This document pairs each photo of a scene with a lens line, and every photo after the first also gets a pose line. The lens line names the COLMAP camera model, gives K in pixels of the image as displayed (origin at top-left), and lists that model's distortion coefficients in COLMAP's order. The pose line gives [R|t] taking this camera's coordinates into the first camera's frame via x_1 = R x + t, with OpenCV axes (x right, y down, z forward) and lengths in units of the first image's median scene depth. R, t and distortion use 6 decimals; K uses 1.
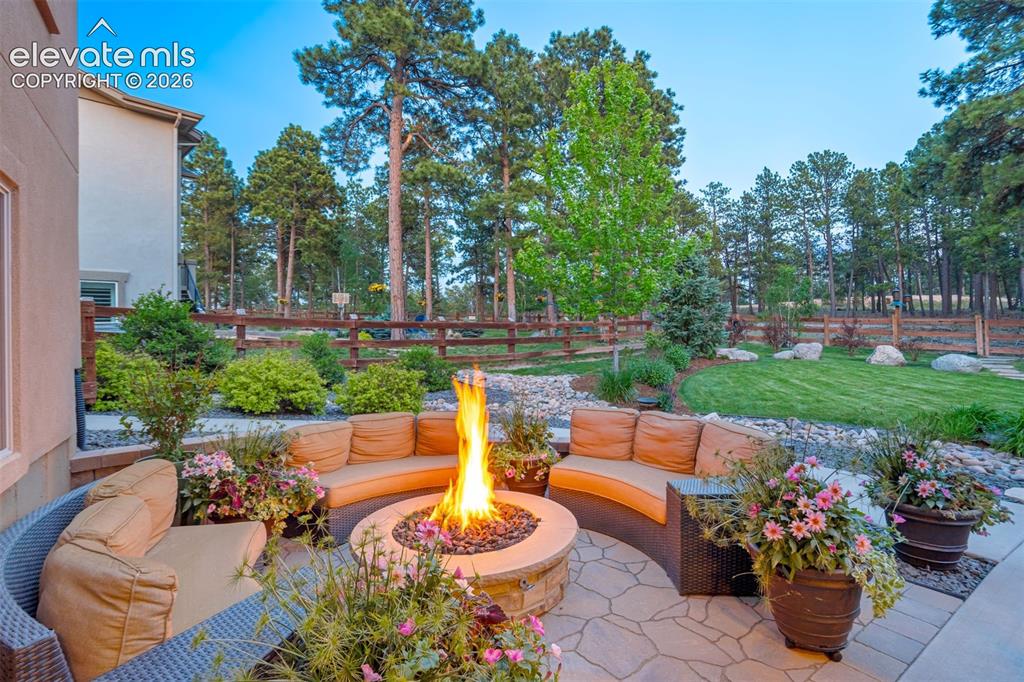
lens RADIAL K [[505.6, 0, 566.5], [0, 505.6, 332.5], [0, 0, 1]] dist [-0.050097, 0.026276]
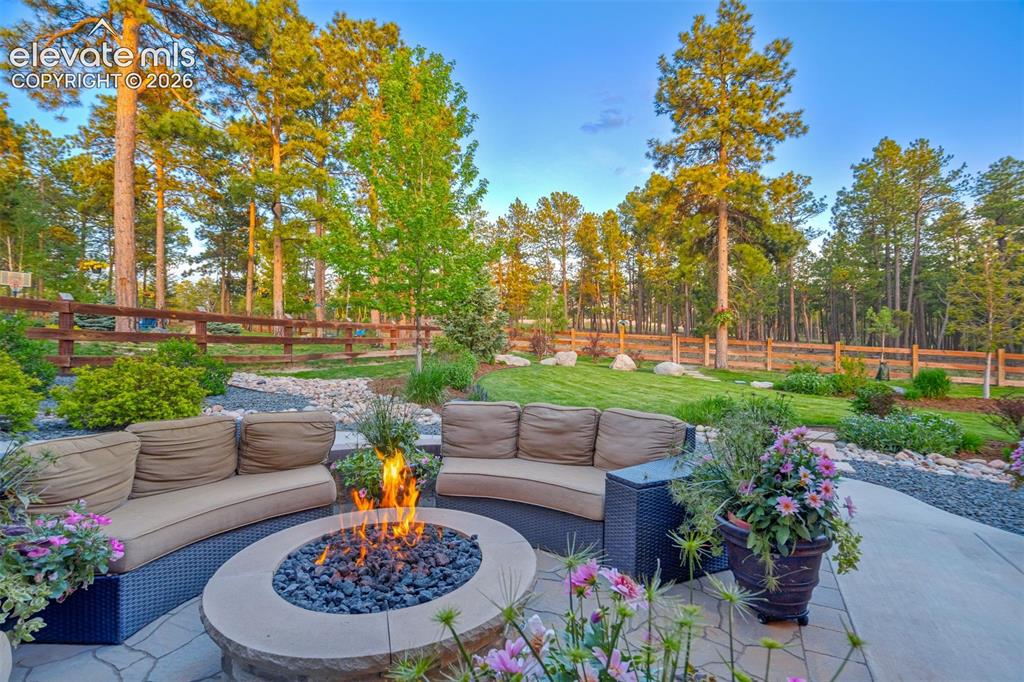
lens RADIAL K [[476.8, 0, 555.9], [0, 476.8, 348.2], [0, 0, 1]] dist [-0.059203, 0.019777]
pose [[0.890869, 0.016762, 0.453951, -0.064698], [-0.021274, 0.999762, 0.004832, 0.016193], [-0.453762, -0.013962, 0.891013, 0.066139]]
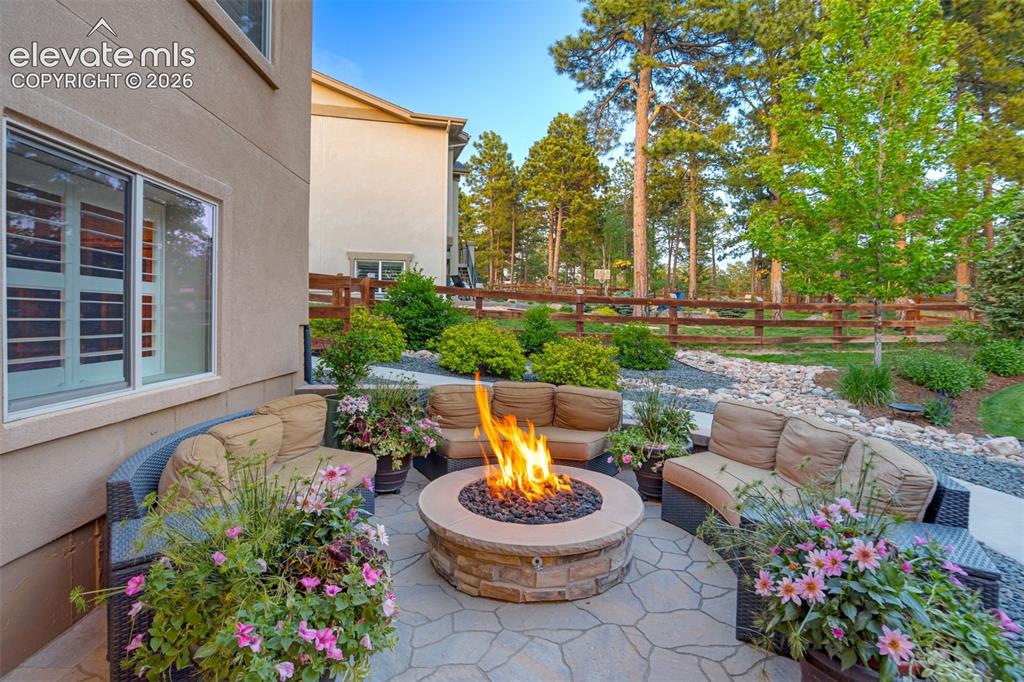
lens RADIAL K [[532.2, 0, 565.2], [0, 532.2, 319.5], [0, 0, 1]] dist [-0.027384, 0.000373]
pose [[0.850111, 0.044788, -0.524695, 0.091861], [-0.036300, 0.998991, 0.026460, -0.001681], [0.525351, -0.003448, 0.850879, 0.026053]]
